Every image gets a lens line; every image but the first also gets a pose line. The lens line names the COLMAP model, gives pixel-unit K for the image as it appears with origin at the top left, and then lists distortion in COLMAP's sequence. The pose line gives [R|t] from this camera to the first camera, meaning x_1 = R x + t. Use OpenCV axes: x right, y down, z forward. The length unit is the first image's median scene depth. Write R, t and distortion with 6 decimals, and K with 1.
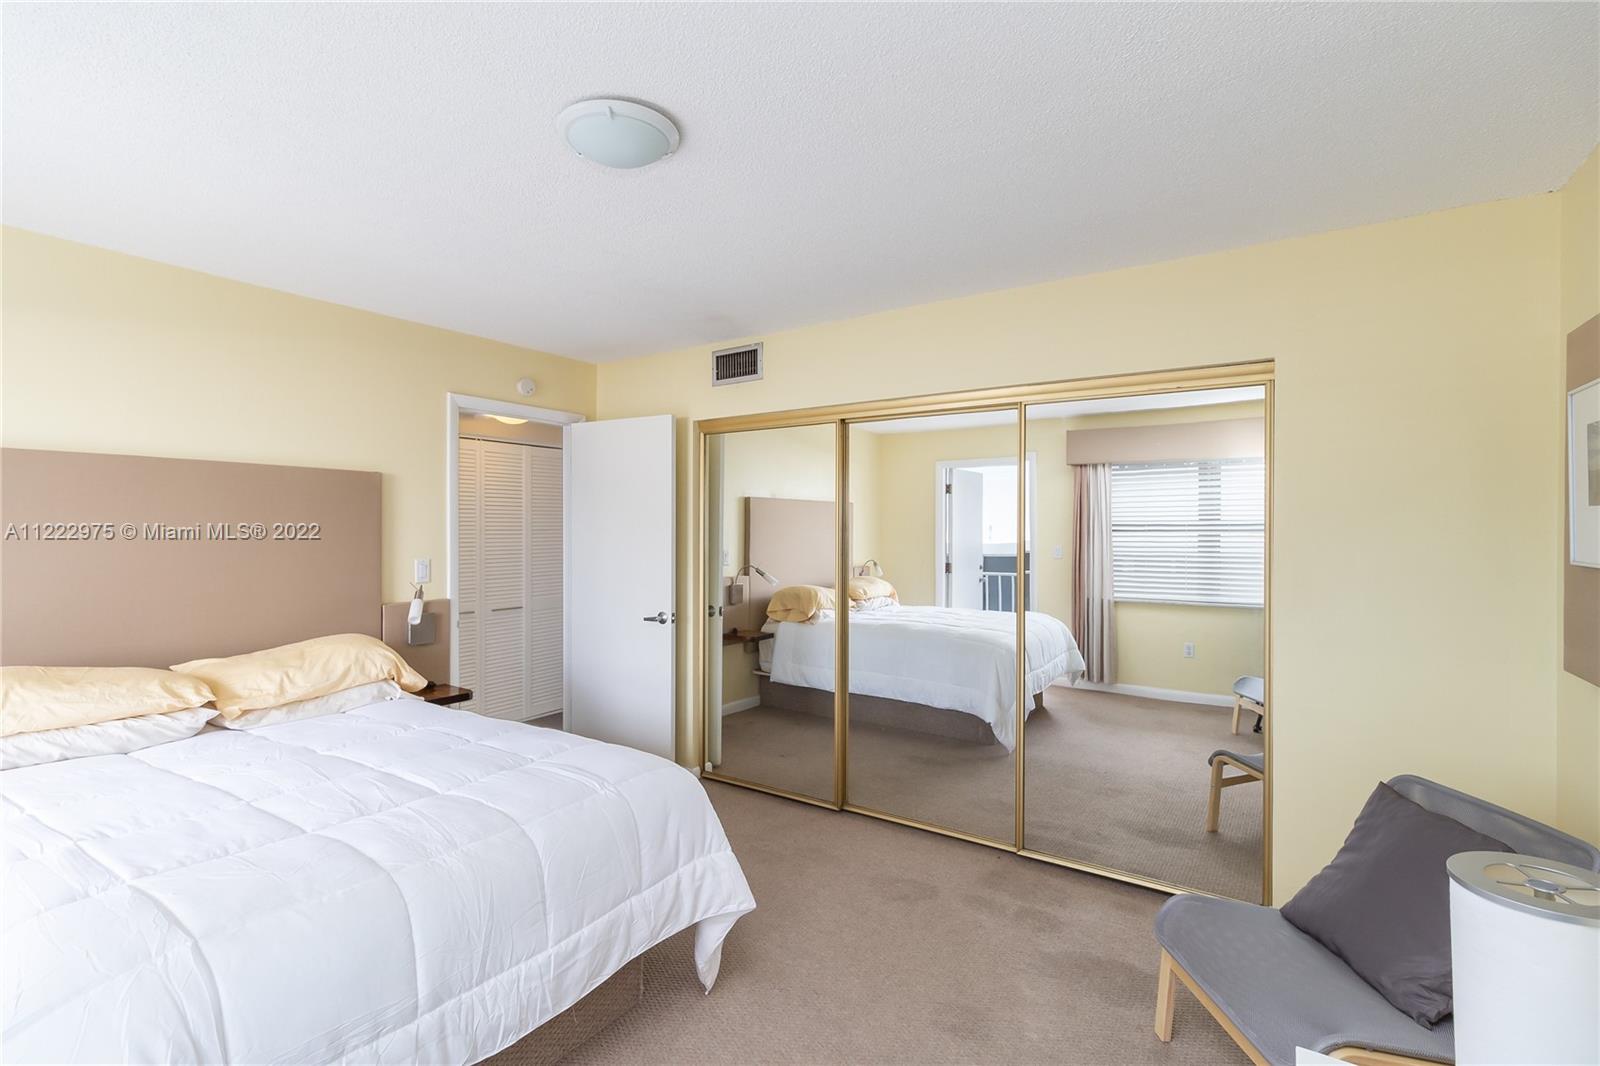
lens RADIAL K [[728.9, 0, 799.1], [0, 728.9, 532.6], [0, 0, 1]] dist [0.009832, -0.001574]
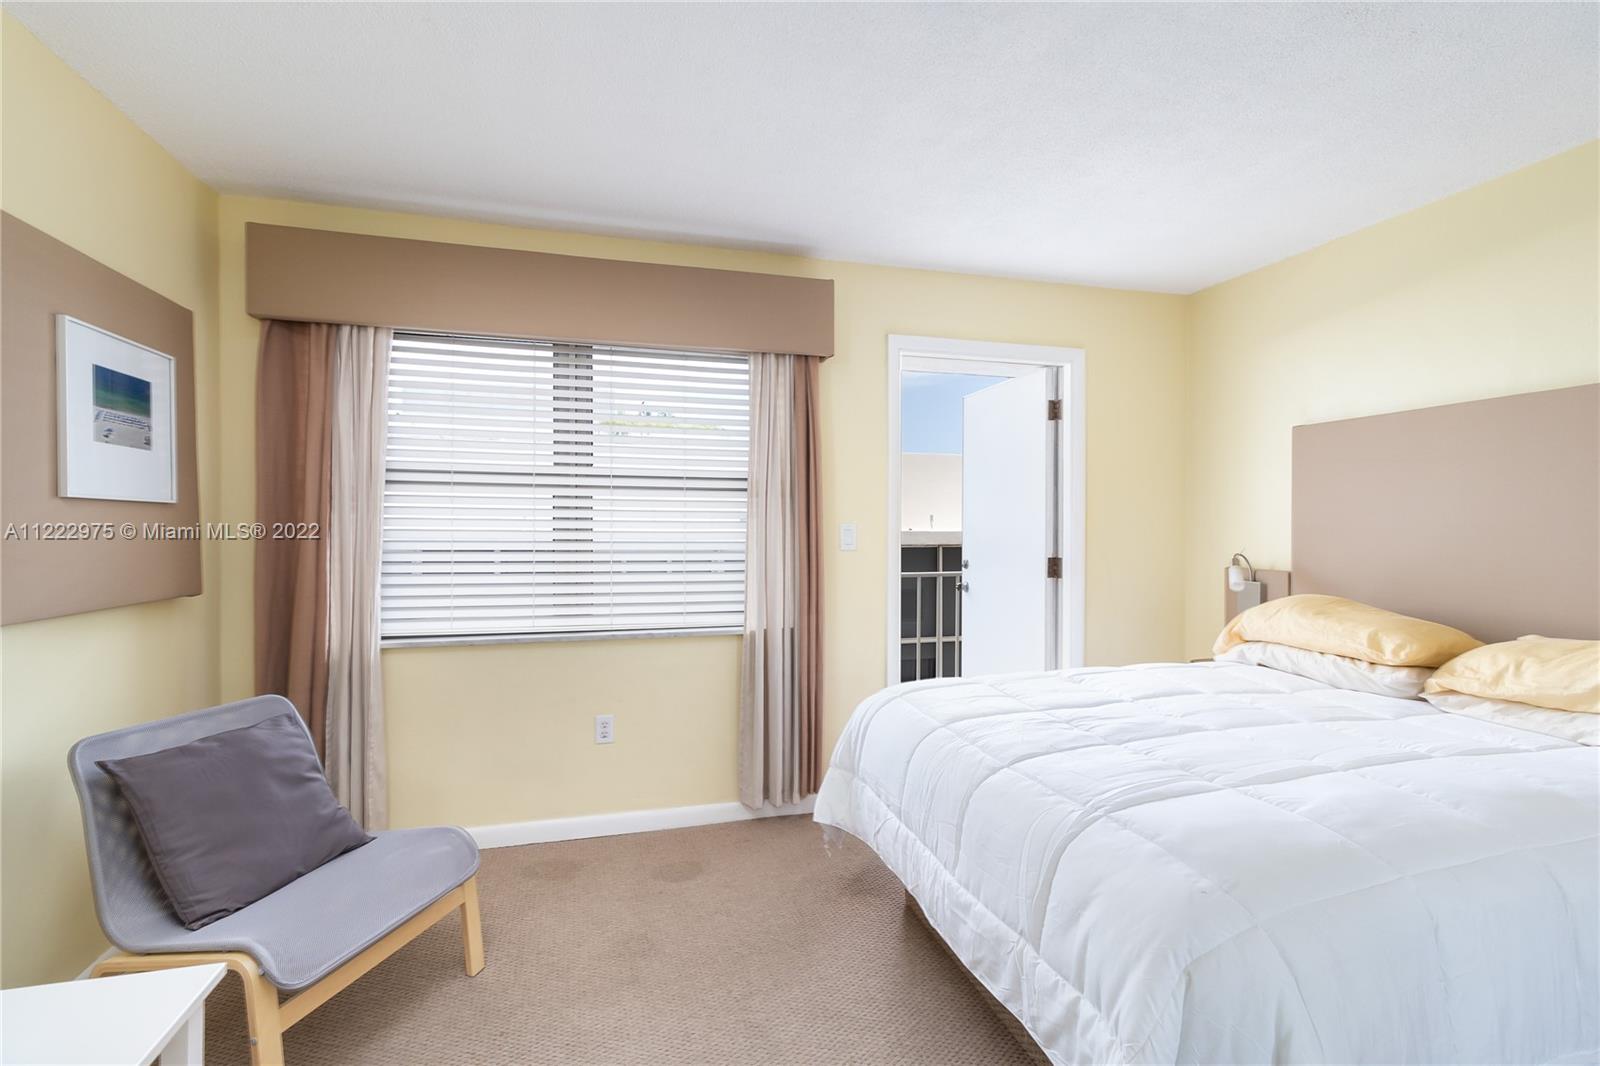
lens RADIAL K [[728.9, 0, 792.0], [0, 728.9, 528.1], [0, 0, 1]] dist [0.009832, -0.001574]
pose [[-0.670181, -0.000585, -0.742197, 0.385342], [-0.005497, 0.999976, 0.004176, 0.064239], [0.742177, 0.006879, -0.670169, 1.063284]]
